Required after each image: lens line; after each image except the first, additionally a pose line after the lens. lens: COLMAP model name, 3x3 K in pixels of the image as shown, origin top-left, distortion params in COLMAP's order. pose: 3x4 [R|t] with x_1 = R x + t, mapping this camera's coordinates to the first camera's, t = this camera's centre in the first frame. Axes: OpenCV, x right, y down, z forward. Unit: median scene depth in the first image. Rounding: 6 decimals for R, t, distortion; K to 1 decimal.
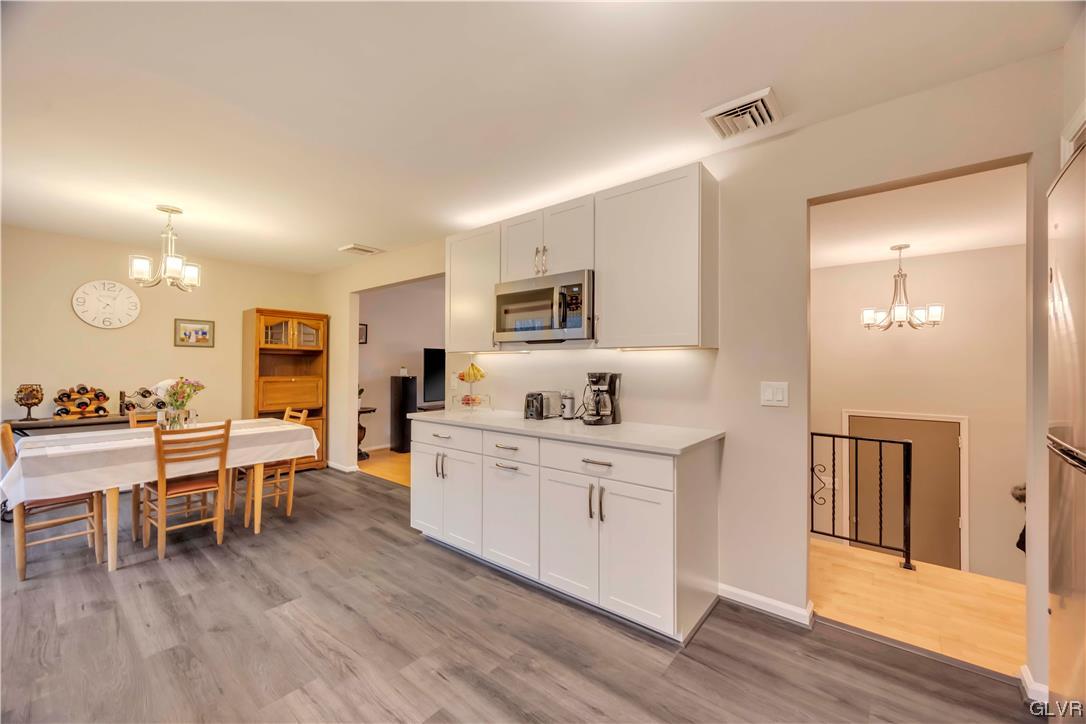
lens RADIAL K [[427.6, 0, 544.6], [0, 427.6, 363.2], [0, 0, 1]] dist [0.000927, -0.000011]
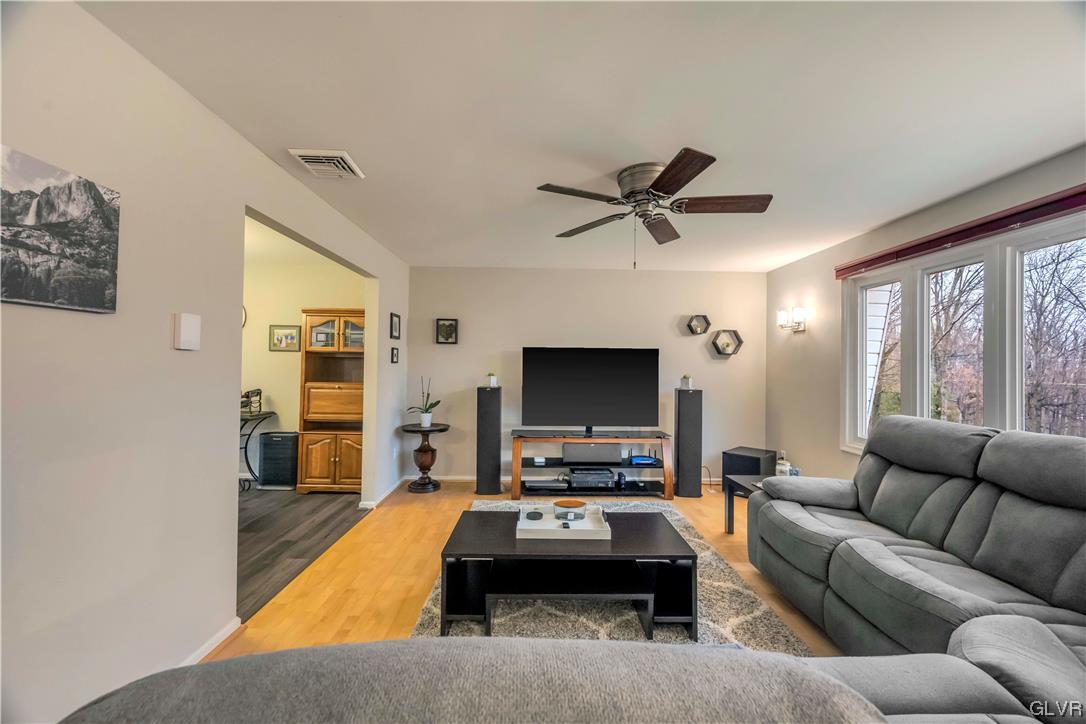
lens RADIAL K [[427.6, 0, 535.7], [0, 427.6, 361.3], [0, 0, 1]] dist [0.000927, -0.000011]
pose [[0.645048, -0.006229, -0.764116, 0.376564], [-0.009773, 0.999818, -0.016400, -0.002692], [0.764079, 0.018046, 0.644870, 0.814048]]
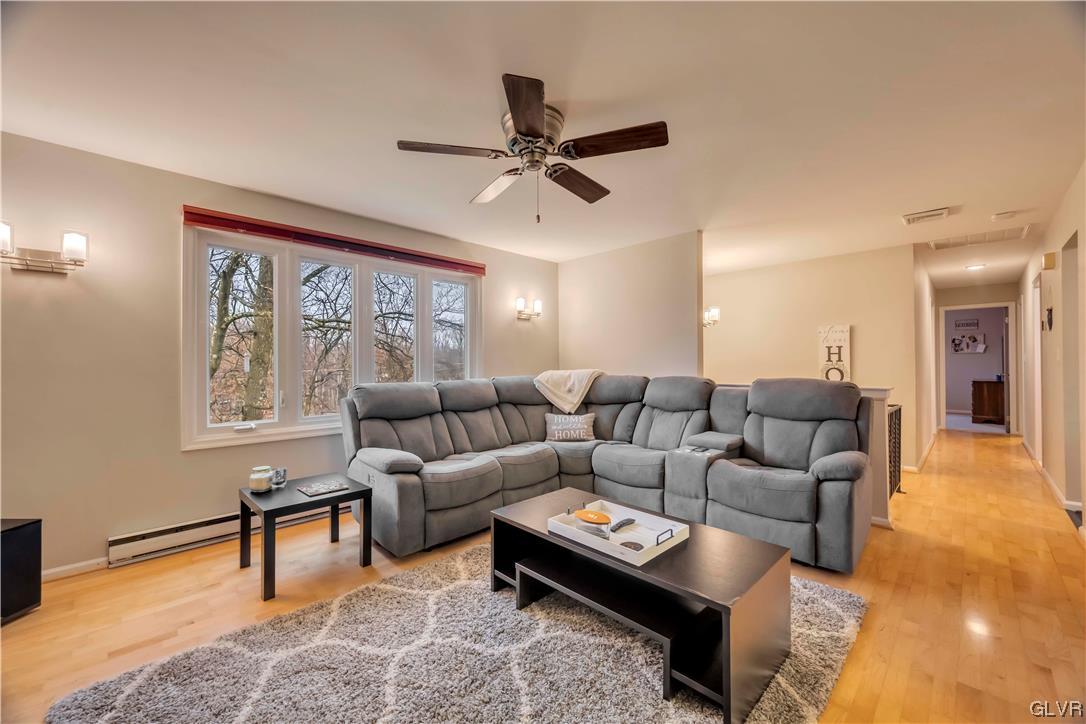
lens RADIAL K [[427.6, 0, 540.0], [0, 427.6, 363.0], [0, 0, 1]] dist [0.000927, -0.000011]
pose [[0.109757, -0.005209, 0.993945, -0.438853], [0.004114, 0.999980, 0.004786, 0.018831], [-0.993950, 0.003563, 0.109777, 1.222283]]
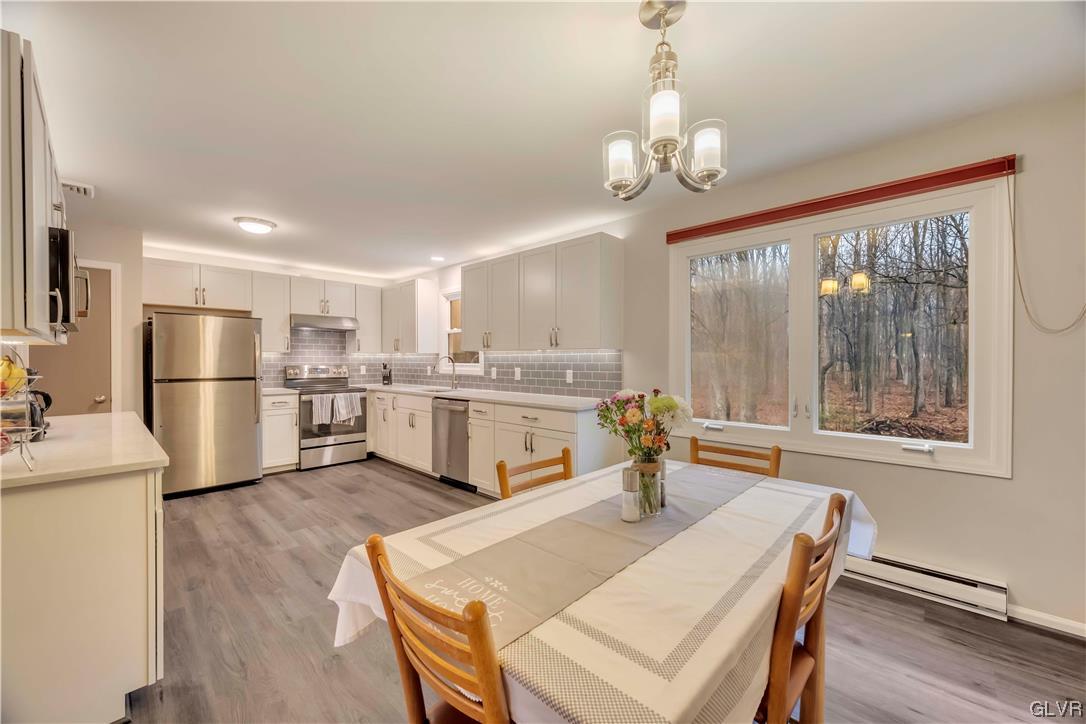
lens RADIAL K [[427.6, 0, 540.7], [0, 427.6, 362.7], [0, 0, 1]] dist [0.000927, -0.000011]
pose [[-0.996500, -0.008102, 0.083199, -0.562962], [-0.008097, 0.999967, 0.000390, 0.001829], [-0.083200, -0.000285, -0.996533, 1.036097]]
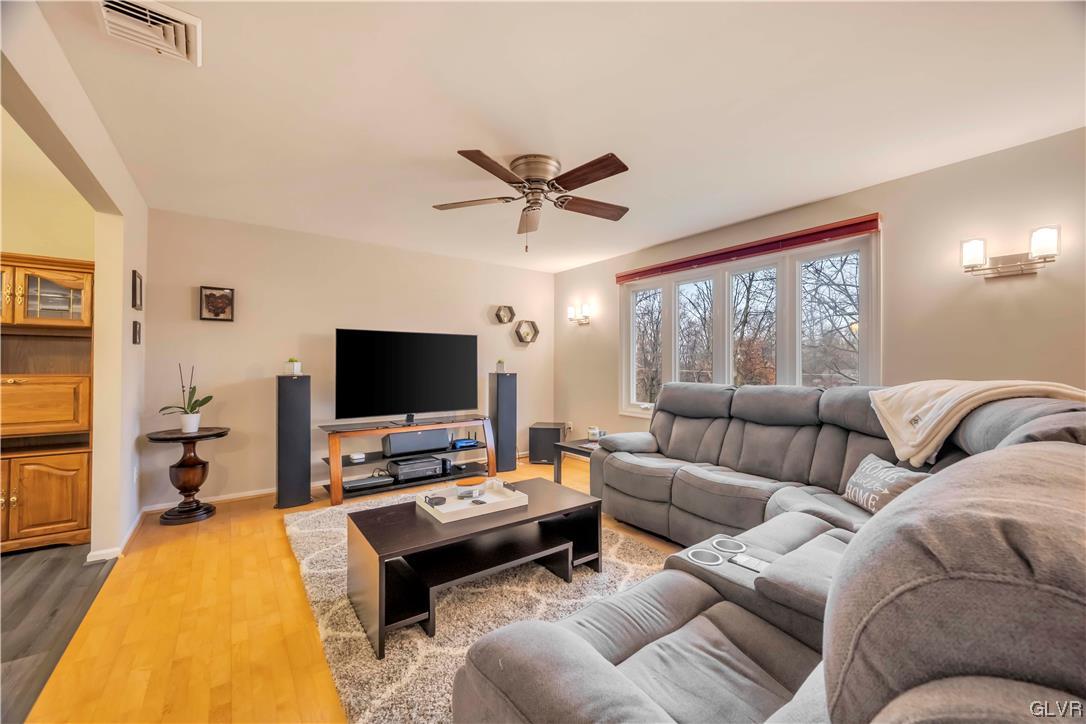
lens RADIAL K [[427.6, 0, 546.6], [0, 427.6, 360.2], [0, 0, 1]] dist [0.000927, -0.000011]
pose [[0.968373, -0.004215, -0.249472, 0.216140], [0.001891, 0.999953, -0.009558, 0.021407], [0.249501, 0.008784, 0.968335, 0.706687]]
